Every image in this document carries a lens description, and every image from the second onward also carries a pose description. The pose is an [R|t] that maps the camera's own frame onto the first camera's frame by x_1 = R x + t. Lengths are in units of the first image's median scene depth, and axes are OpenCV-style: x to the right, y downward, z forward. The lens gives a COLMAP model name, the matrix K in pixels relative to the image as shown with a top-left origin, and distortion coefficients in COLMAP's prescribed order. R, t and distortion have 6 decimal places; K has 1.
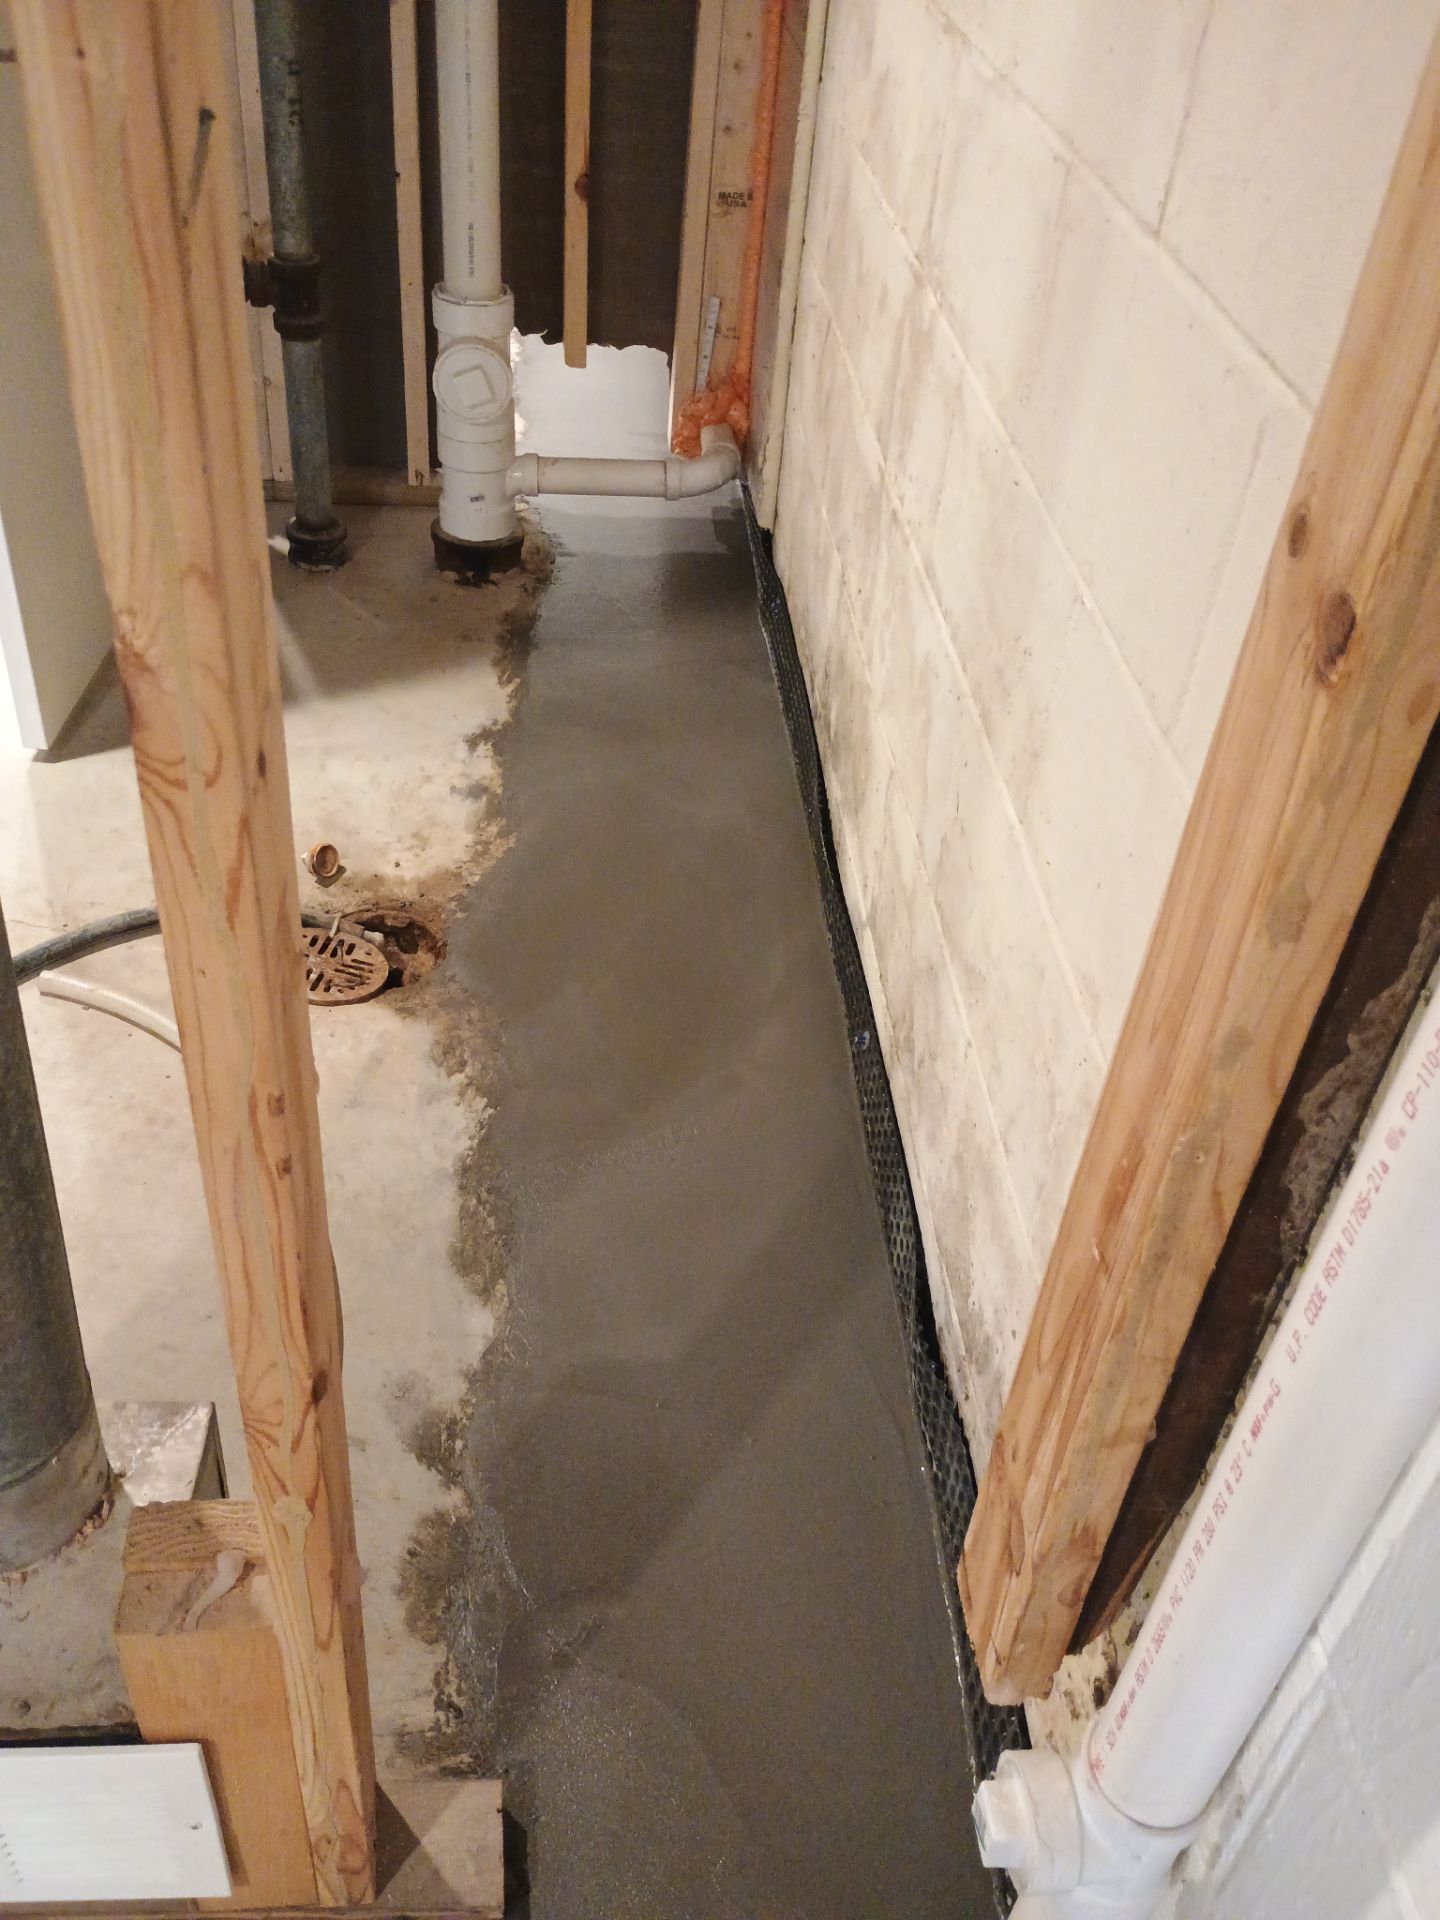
lens RADIAL K [[1666.4, 0, 707.5], [0, 1666.4, 959.6], [0, 0, 1]] dist [0.062060, -0.071743]
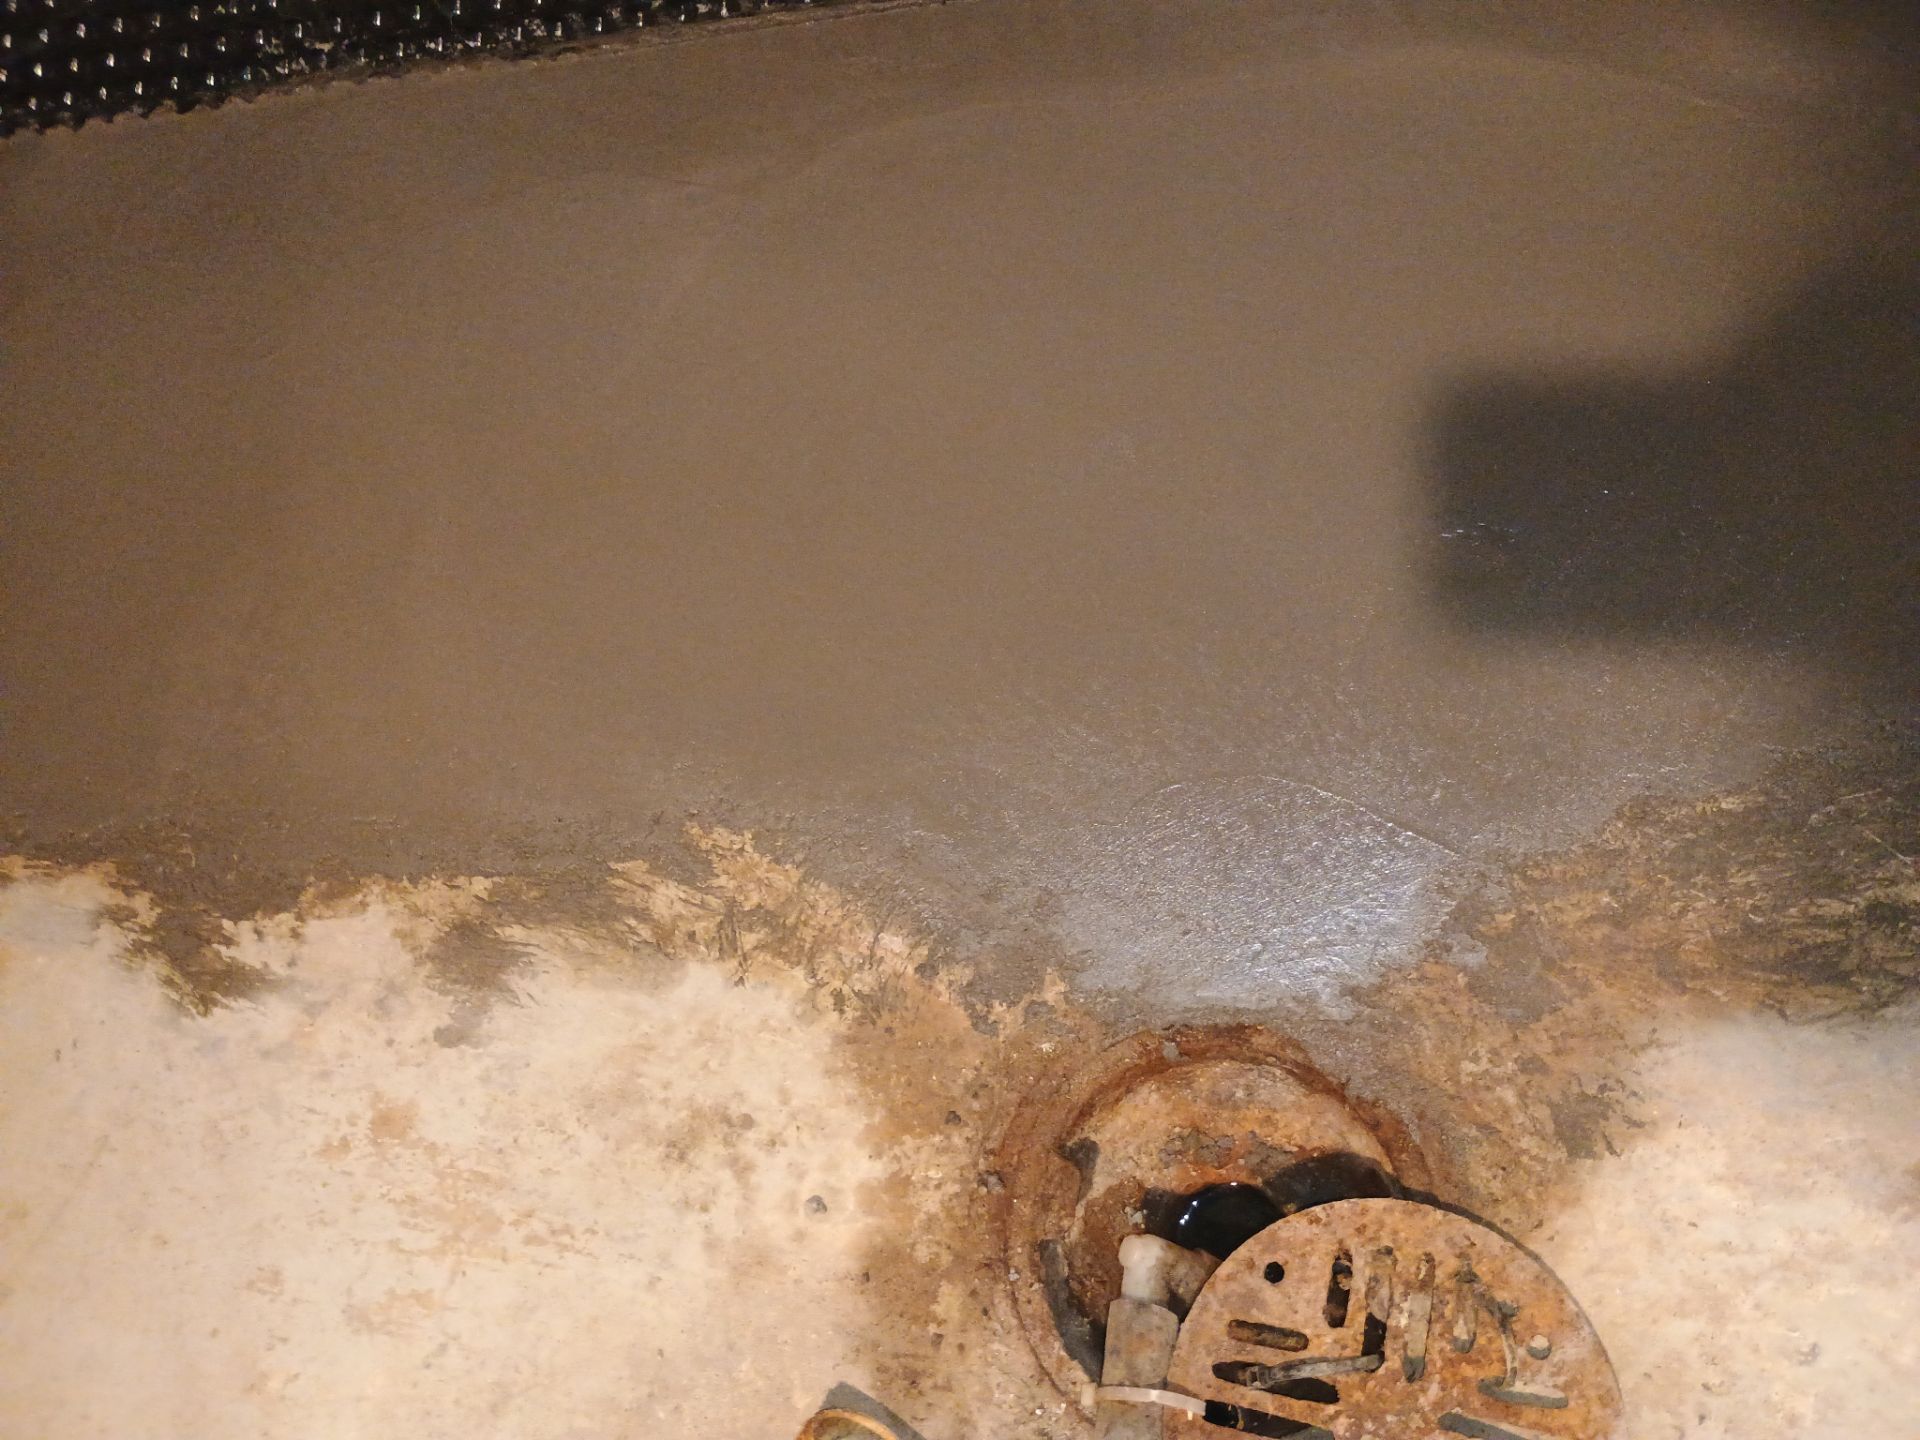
lens RADIAL K [[1641.9, 0, 989.4], [0, 1641.9, 732.3], [0, 0, 1]] dist [0.064943, -0.073419]
pose [[0.070701, -0.964066, 0.256083, -0.180076], [0.770730, 0.215770, 0.599515, -0.231671], [-0.633227, 0.154985, 0.758290, 0.754232]]
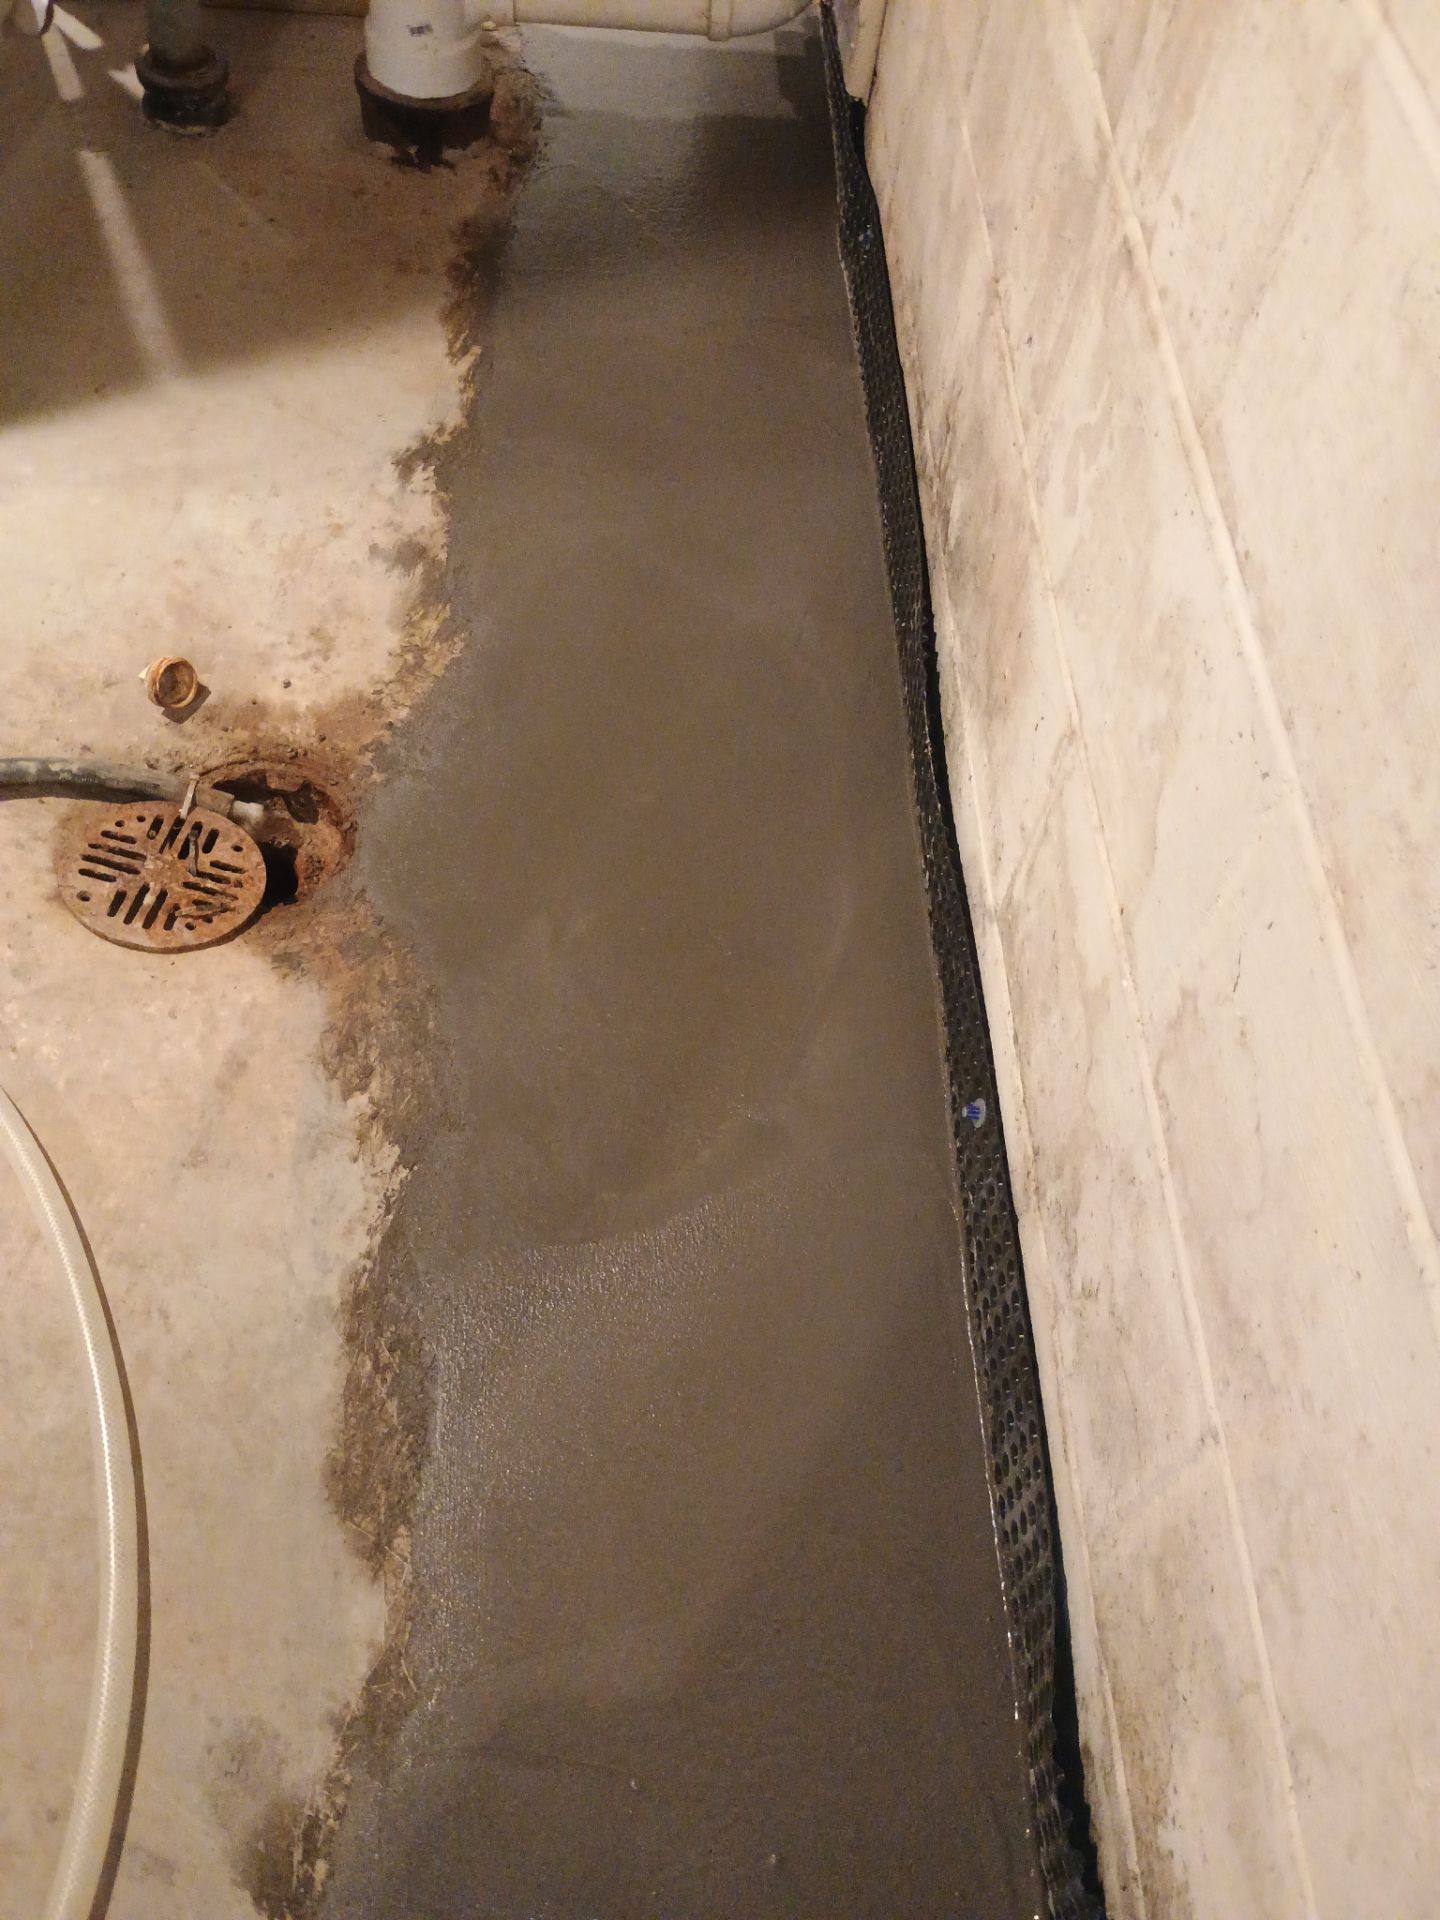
lens RADIAL K [[1675.3, 0, 699.1], [0, 1675.3, 936.5], [0, 0, 1]] dist [0.059367, -0.050102]
pose [[0.998884, 0.047119, -0.003143, -0.012466], [-0.044157, 0.955538, 0.291542, -0.167482], [0.016740, -0.291078, 0.956553, 0.327111]]
